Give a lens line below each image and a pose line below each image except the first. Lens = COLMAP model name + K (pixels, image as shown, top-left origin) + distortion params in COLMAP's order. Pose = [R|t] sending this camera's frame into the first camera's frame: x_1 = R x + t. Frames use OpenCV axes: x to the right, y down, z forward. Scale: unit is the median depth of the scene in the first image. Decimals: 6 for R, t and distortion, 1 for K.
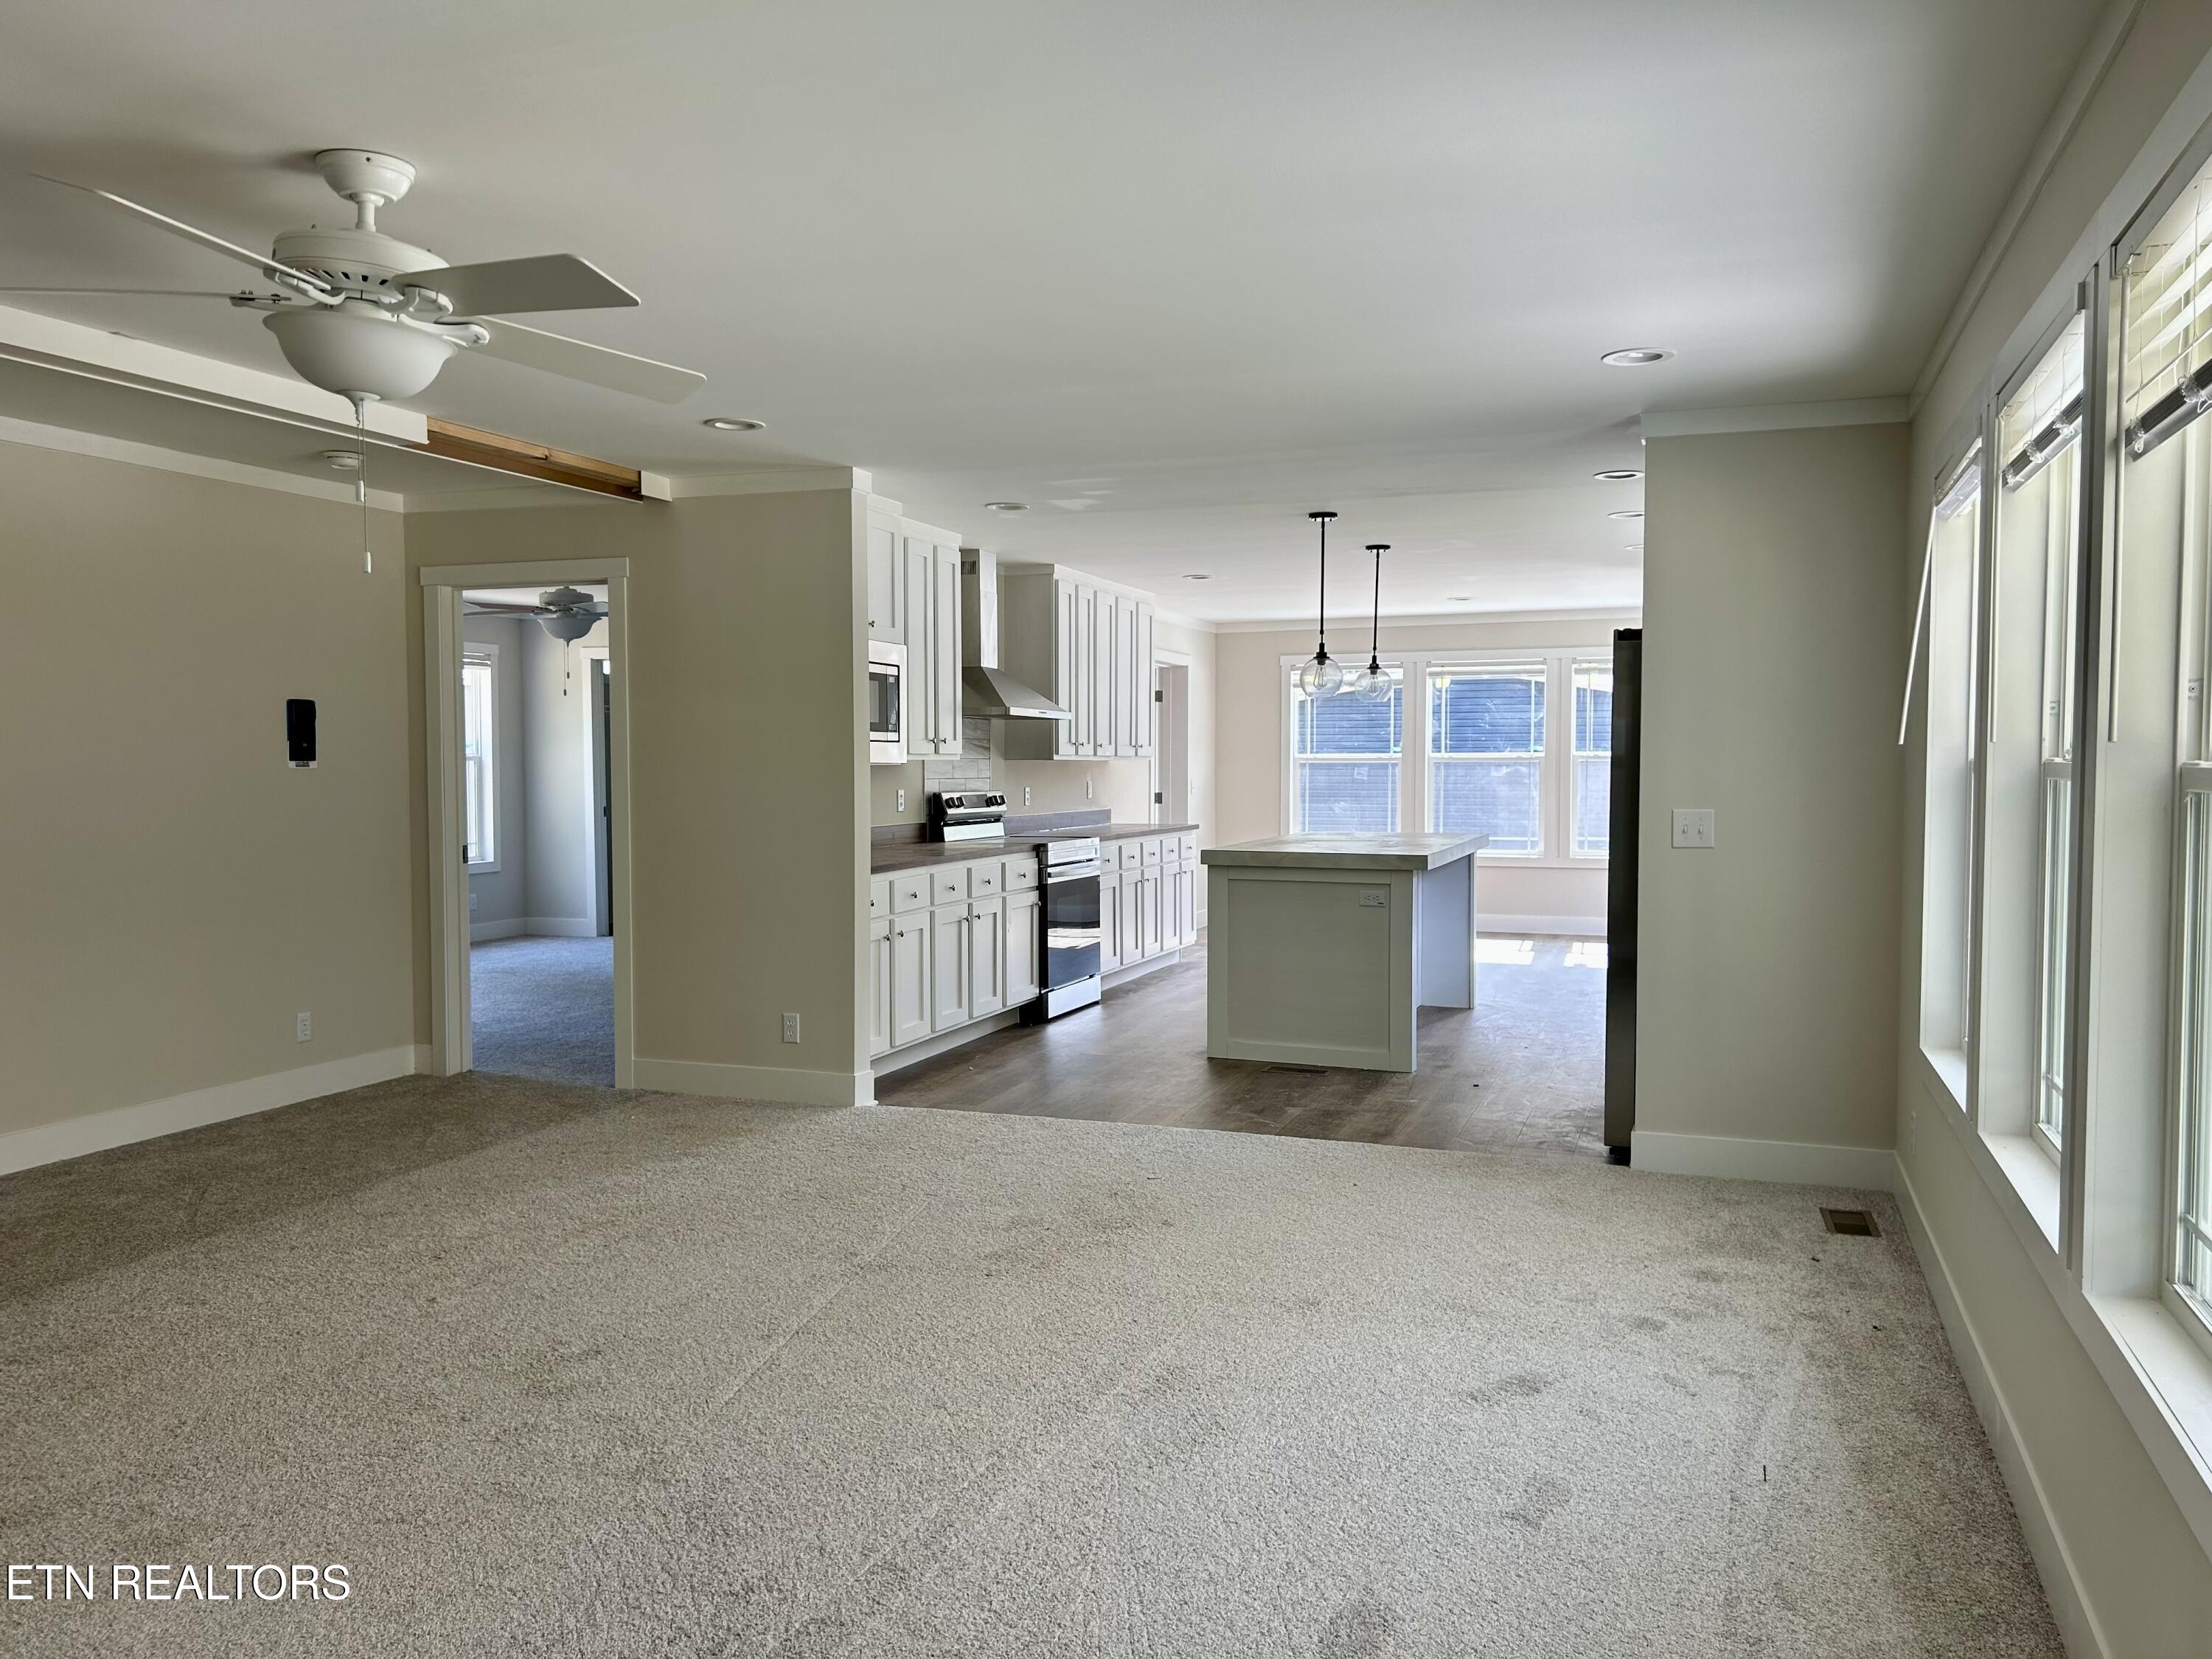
lens RADIAL K [[1649.7, 0, 1136.1], [0, 1649.7, 832.6], [0, 0, 1]] dist [0.045832, -0.063597]
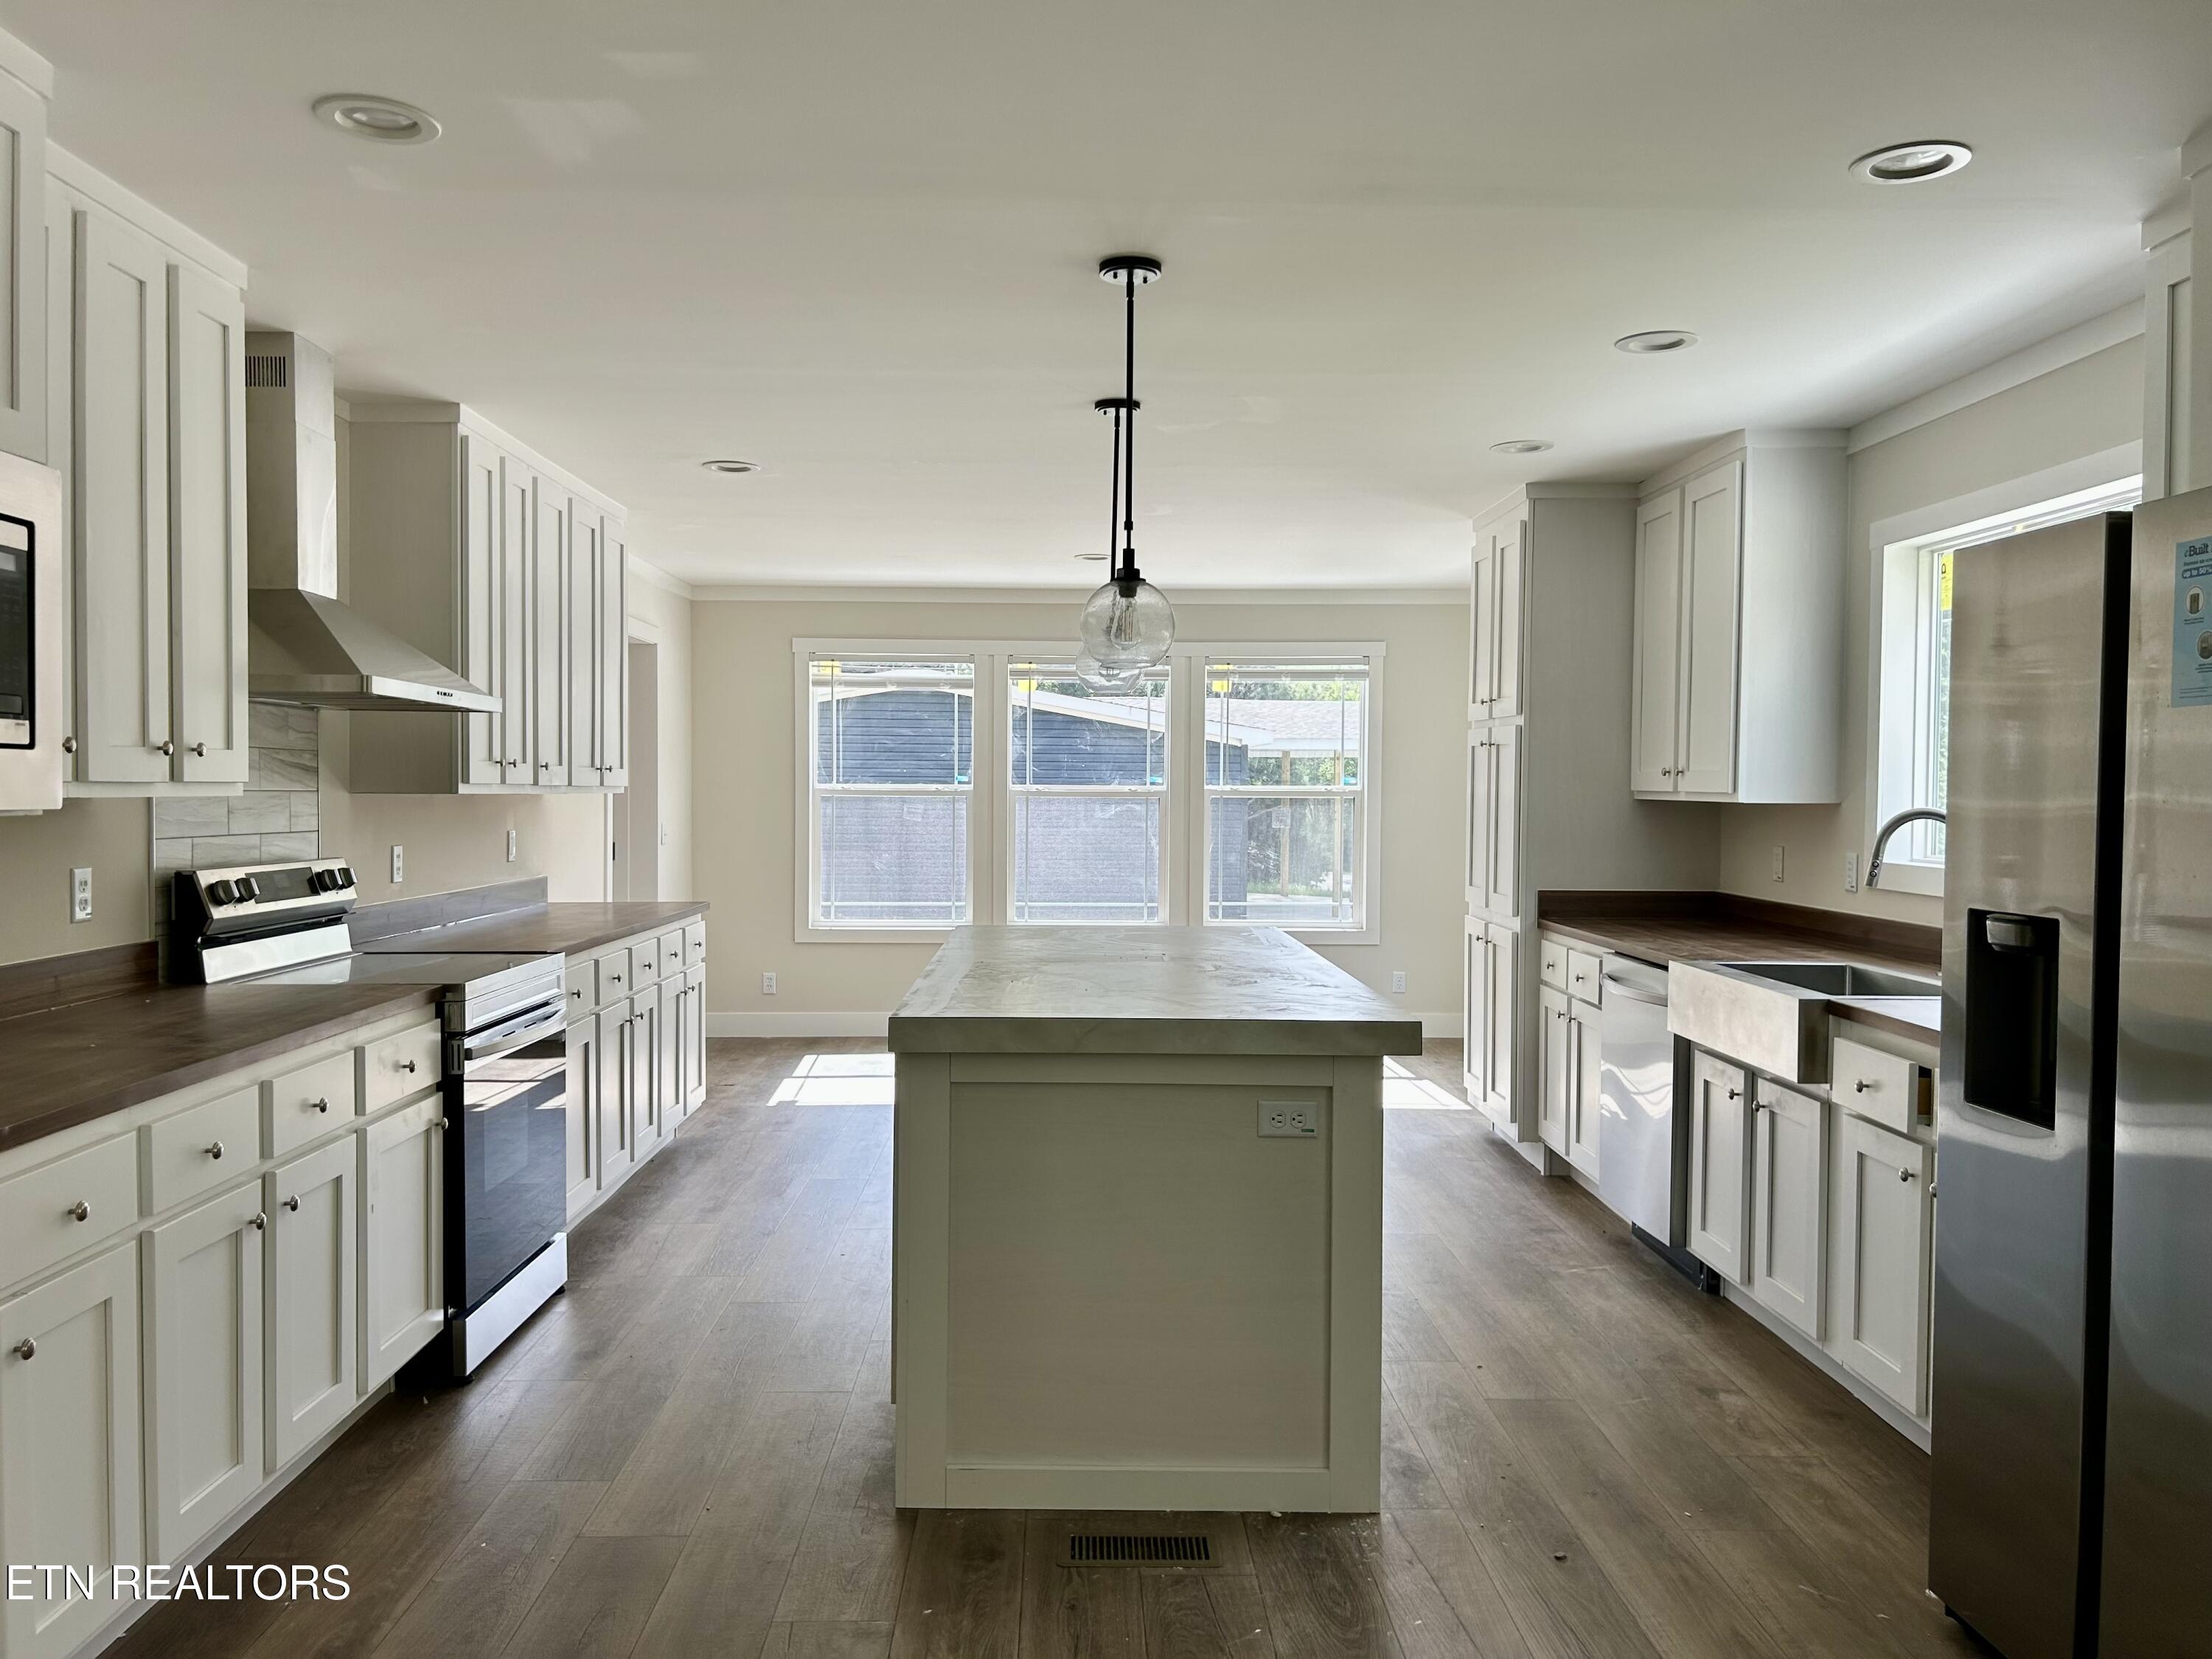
lens RADIAL K [[1649.7, 0, 1097.3], [0, 1649.7, 837.7], [0, 0, 1]] dist [0.045832, -0.063597]
pose [[0.937243, -0.003376, 0.348659, -0.059585], [0.008056, 0.999896, -0.011975, -0.031624], [-0.348583, 0.014032, 0.937173, 0.623681]]
